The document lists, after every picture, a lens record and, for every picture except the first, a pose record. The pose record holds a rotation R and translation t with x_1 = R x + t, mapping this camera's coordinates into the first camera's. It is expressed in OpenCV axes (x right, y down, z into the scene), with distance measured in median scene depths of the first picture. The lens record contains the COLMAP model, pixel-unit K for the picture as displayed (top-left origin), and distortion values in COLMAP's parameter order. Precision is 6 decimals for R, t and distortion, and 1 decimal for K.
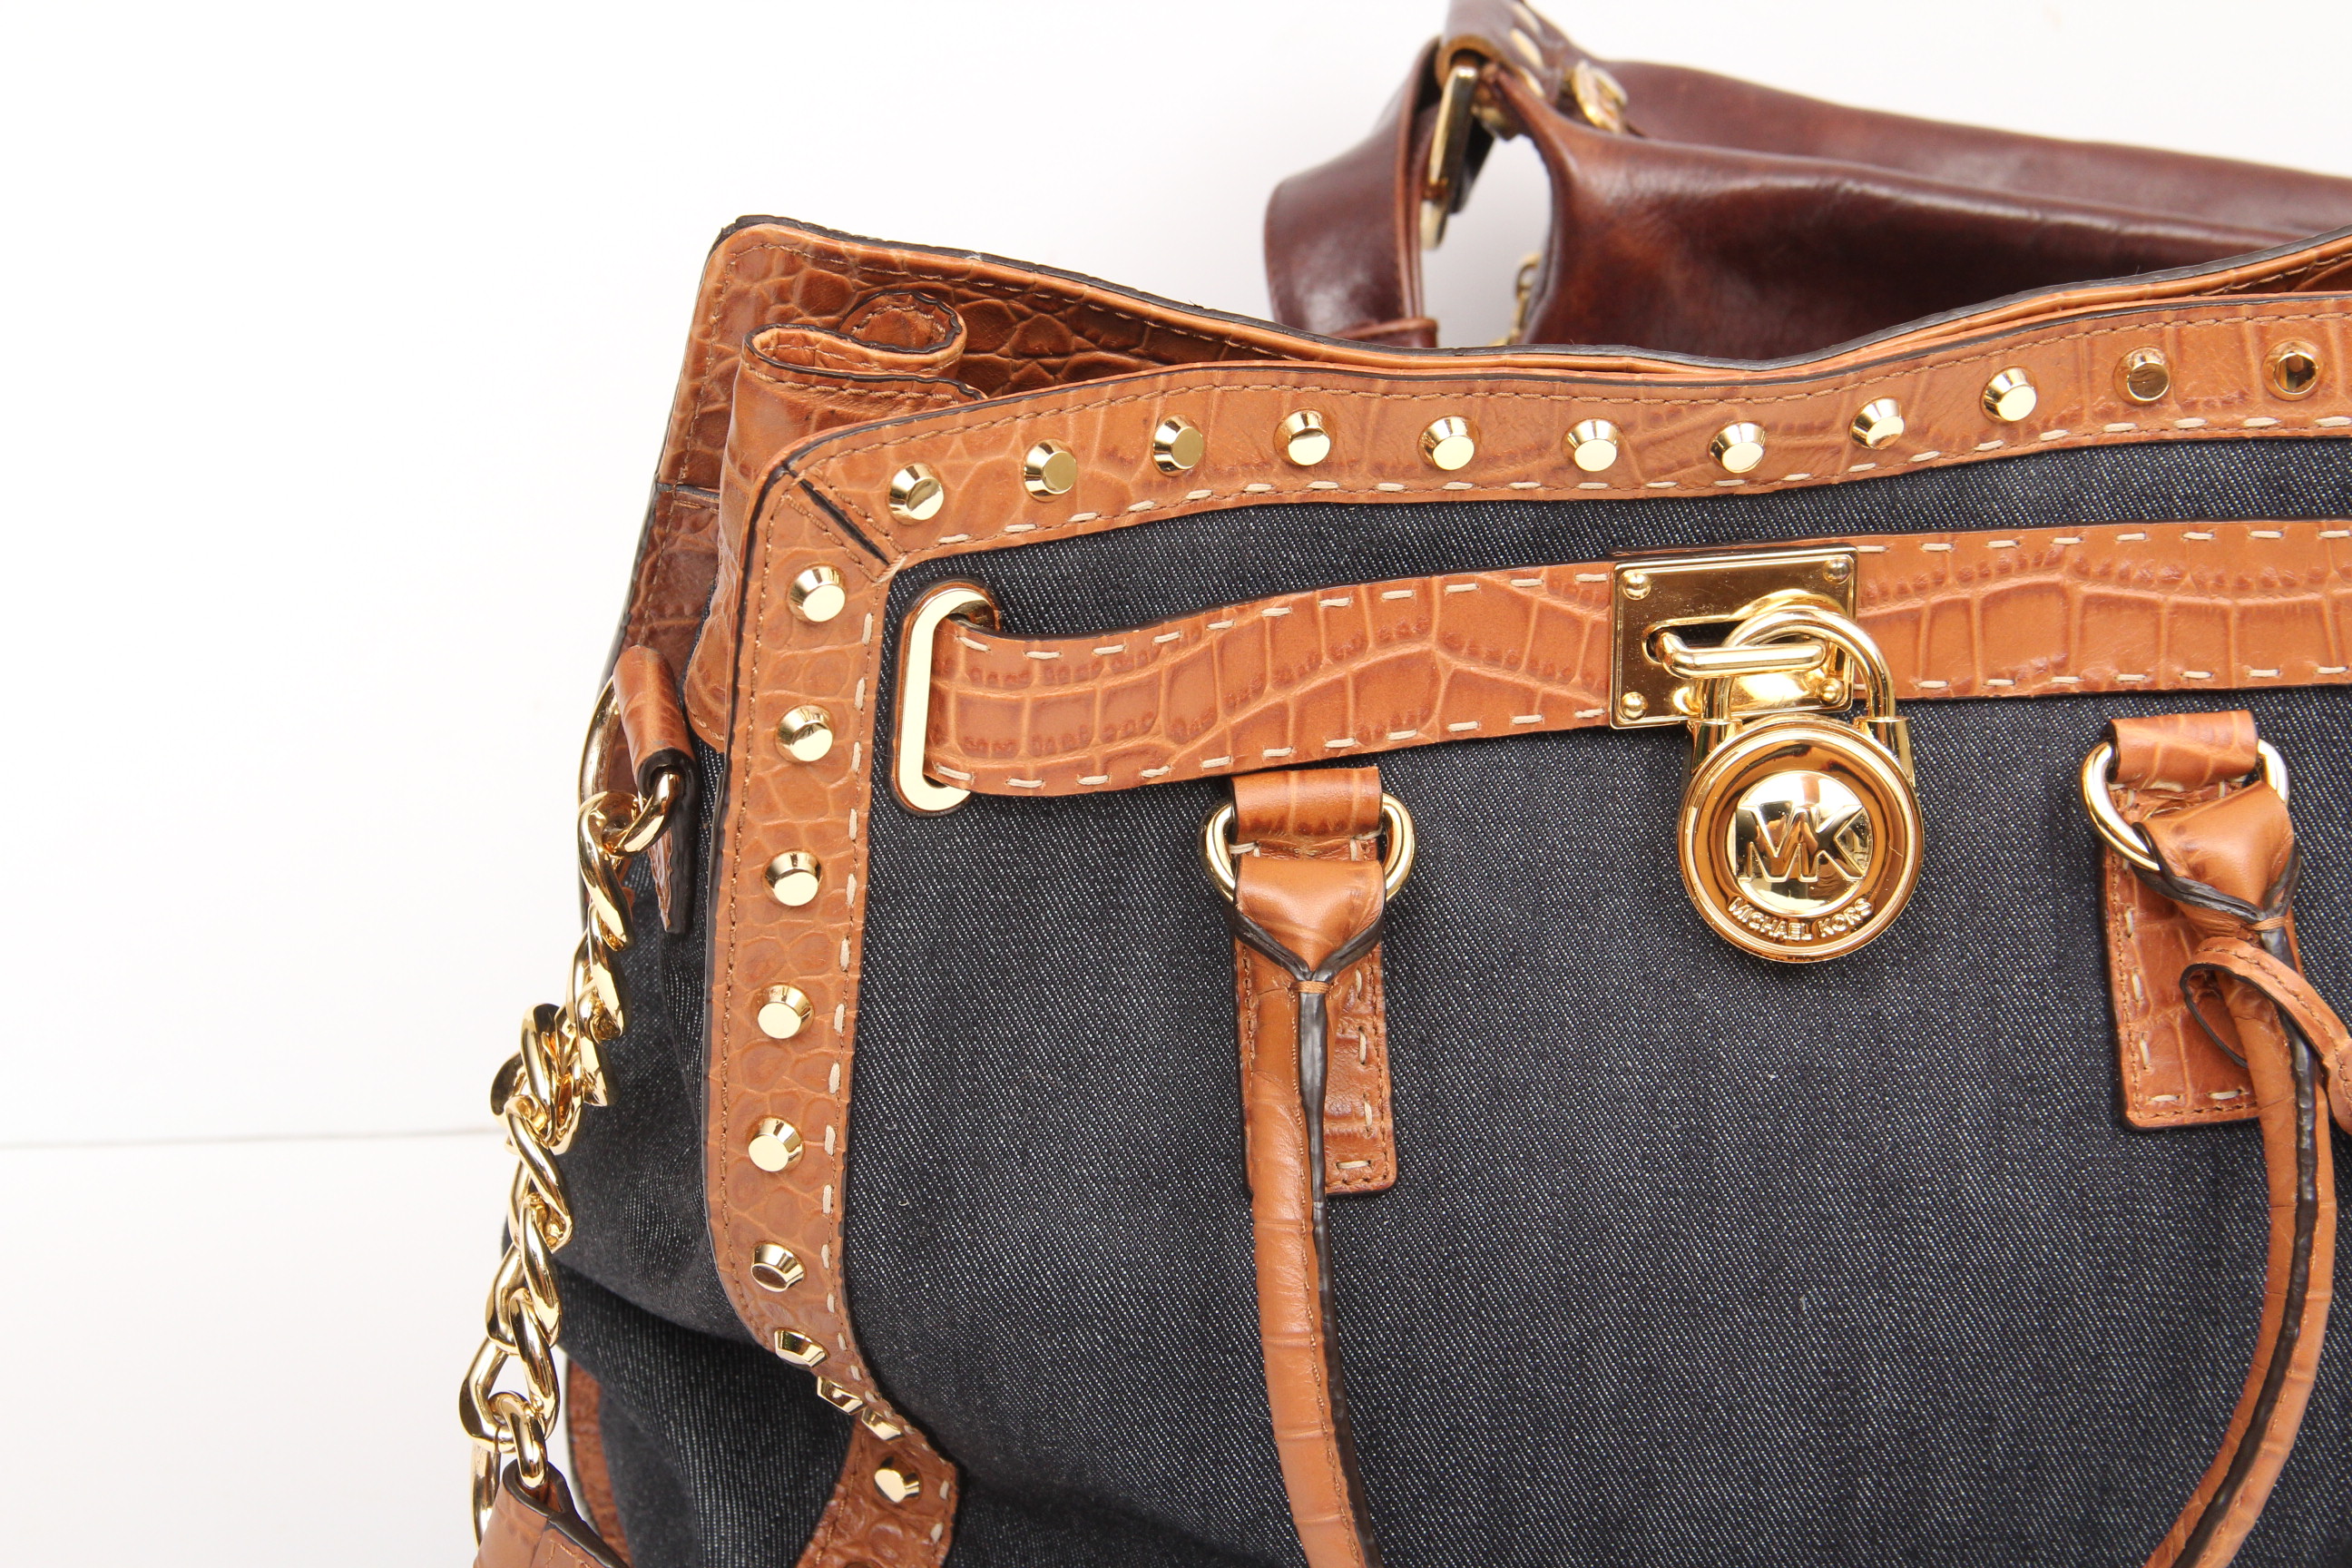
lens RADIAL K [[6048.2, 0, 1168.7], [0, 6048.2, 791.3], [0, 0, 1]] dist [0.202415, 0.000000]
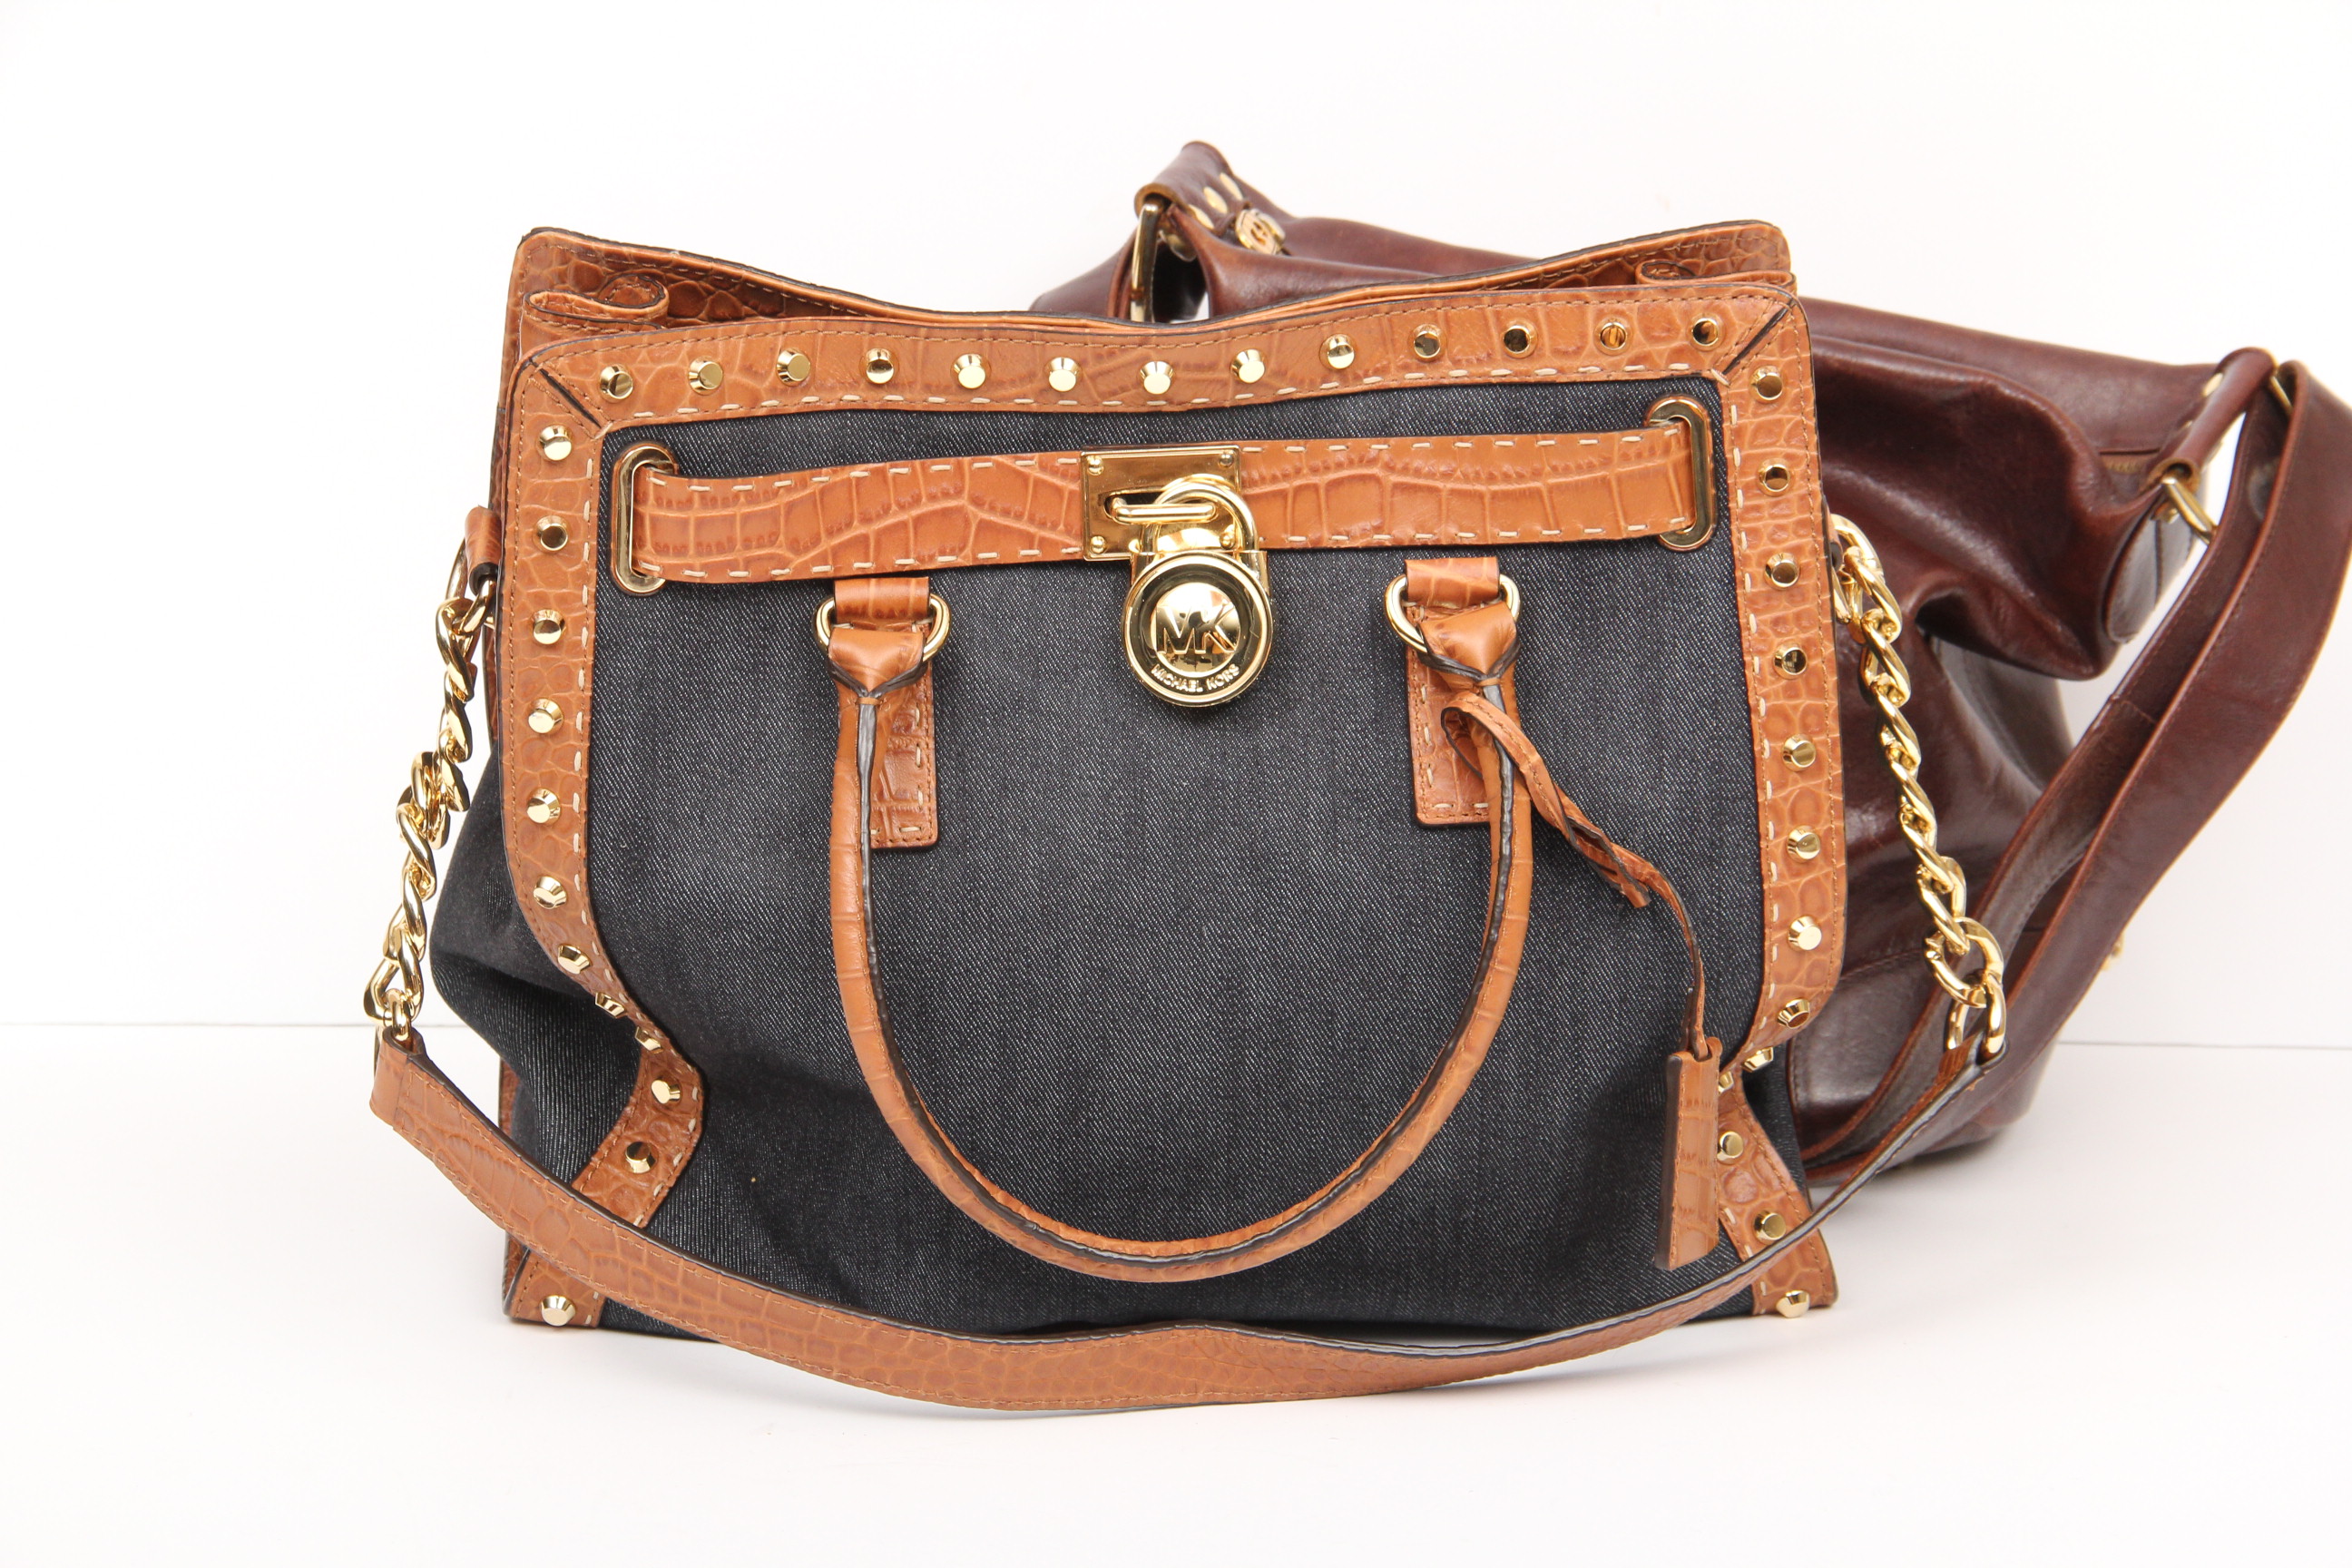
lens RADIAL K [[7207.8, 0, 1178.7], [0, 7207.8, 782.4], [0, 0, 1]] dist [0.047630, 0.000000]
pose [[0.995104, 0.010806, -0.098238, 0.282480], [-0.019942, 0.995513, -0.092499, 0.220177], [0.096797, 0.094006, 0.990855, -0.848426]]
